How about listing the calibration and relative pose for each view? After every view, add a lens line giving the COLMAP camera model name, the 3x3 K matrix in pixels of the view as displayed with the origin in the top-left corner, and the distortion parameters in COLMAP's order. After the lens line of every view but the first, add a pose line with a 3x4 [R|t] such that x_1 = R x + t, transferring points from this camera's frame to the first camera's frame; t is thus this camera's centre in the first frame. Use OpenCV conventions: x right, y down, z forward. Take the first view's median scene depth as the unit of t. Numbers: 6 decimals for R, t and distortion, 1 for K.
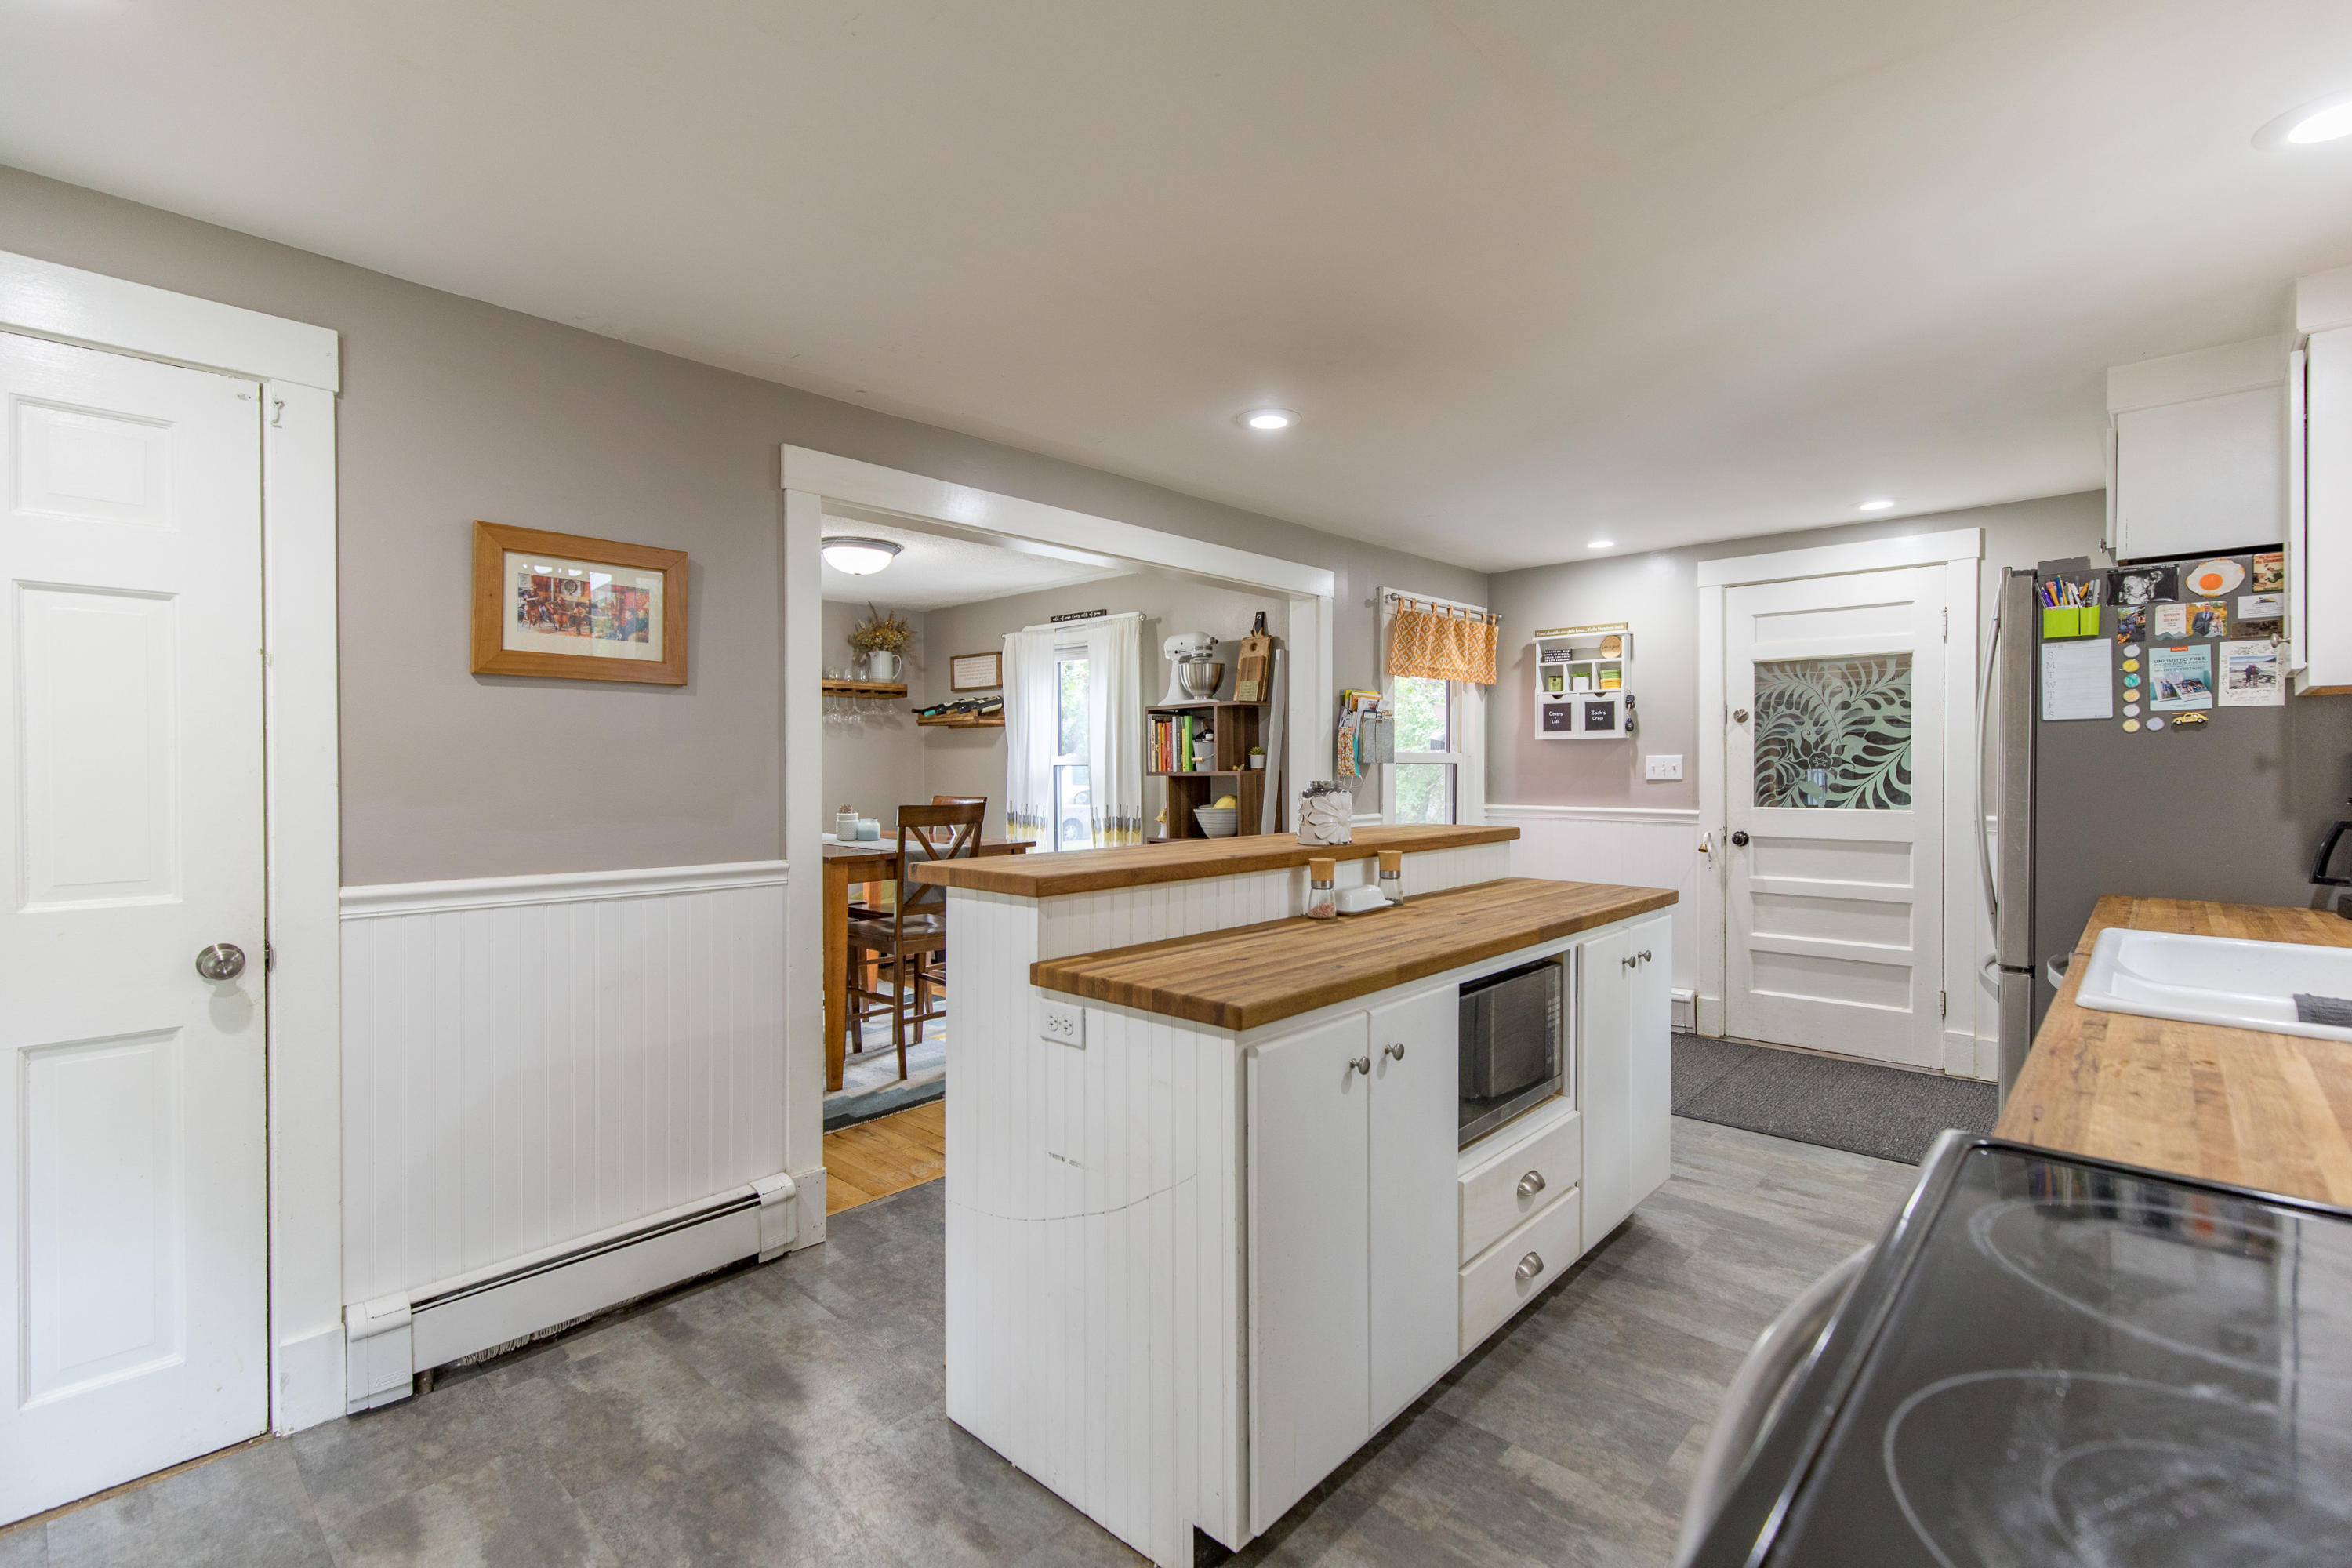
lens RADIAL K [[1055.6, 0, 1163.0], [0, 1055.6, 781.2], [0, 0, 1]] dist [0.002875, -0.002449]
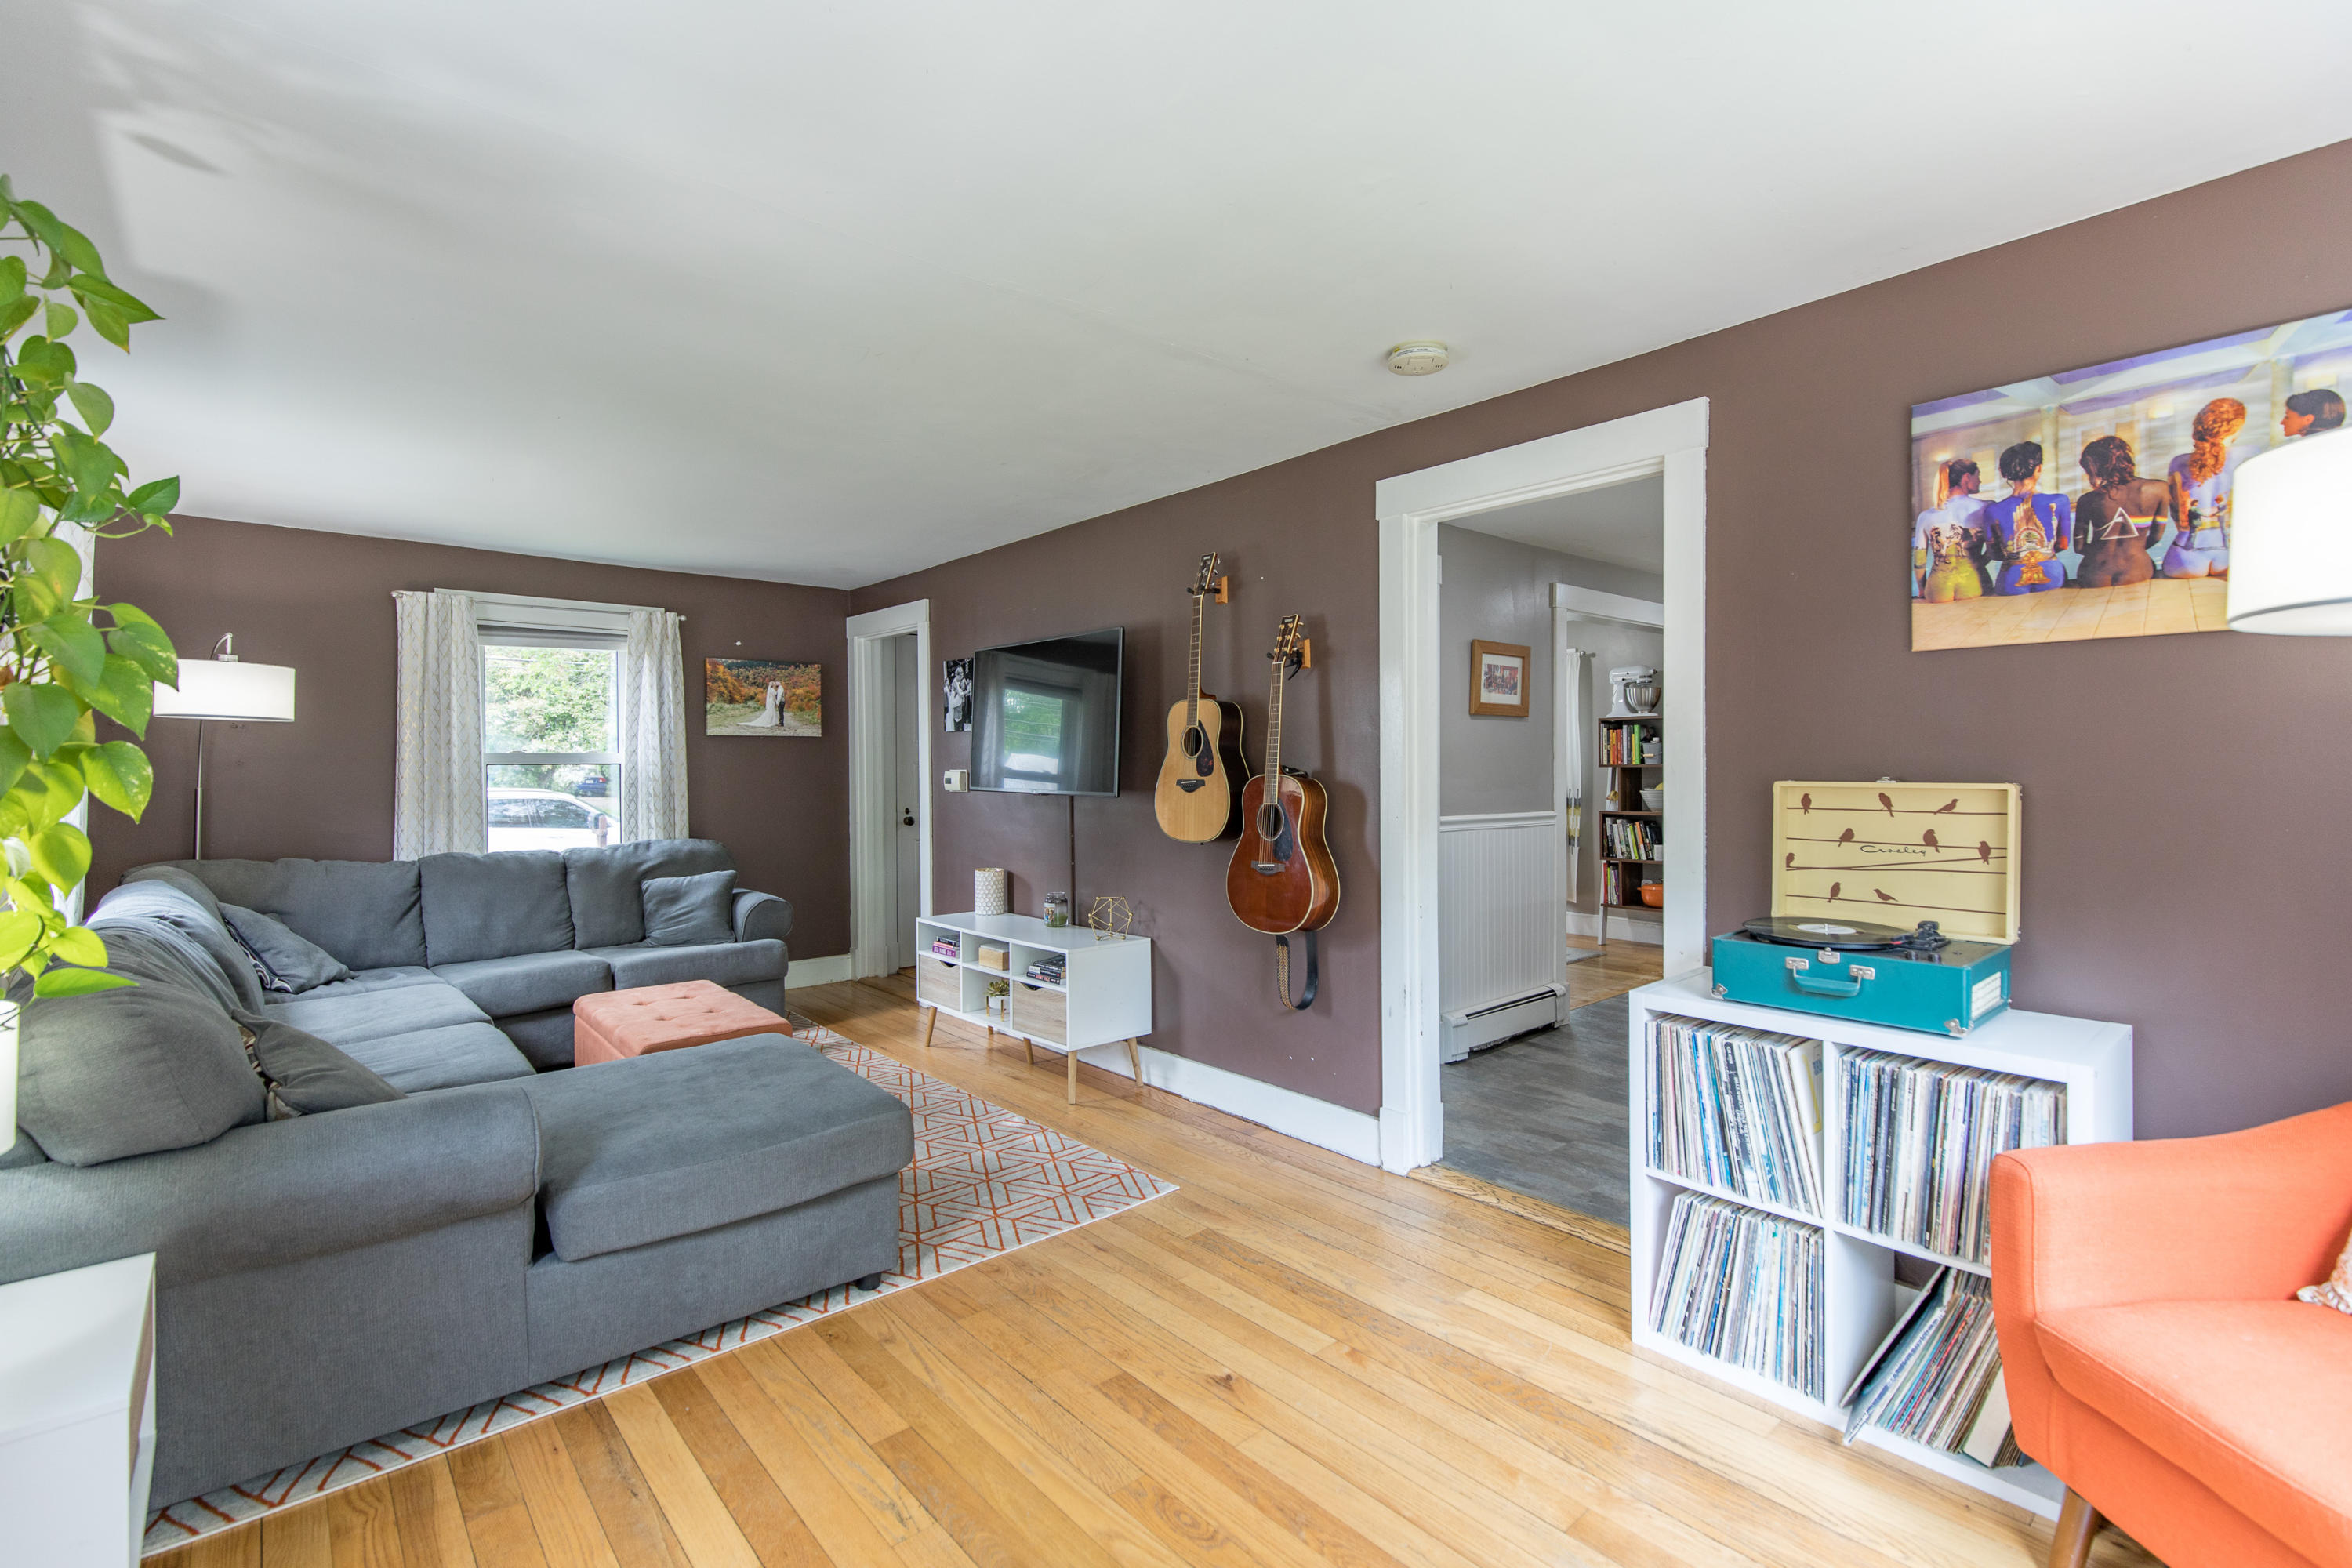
lens RADIAL K [[1055.6, 0, 1185.6], [0, 1055.6, 782.4], [0, 0, 1]] dist [0.002875, -0.002449]
pose [[0.994477, 0.000360, -0.104958, -0.423377], [0.000109, 0.999990, 0.004462, 0.008726], [0.104958, -0.004448, 0.994467, -0.463464]]
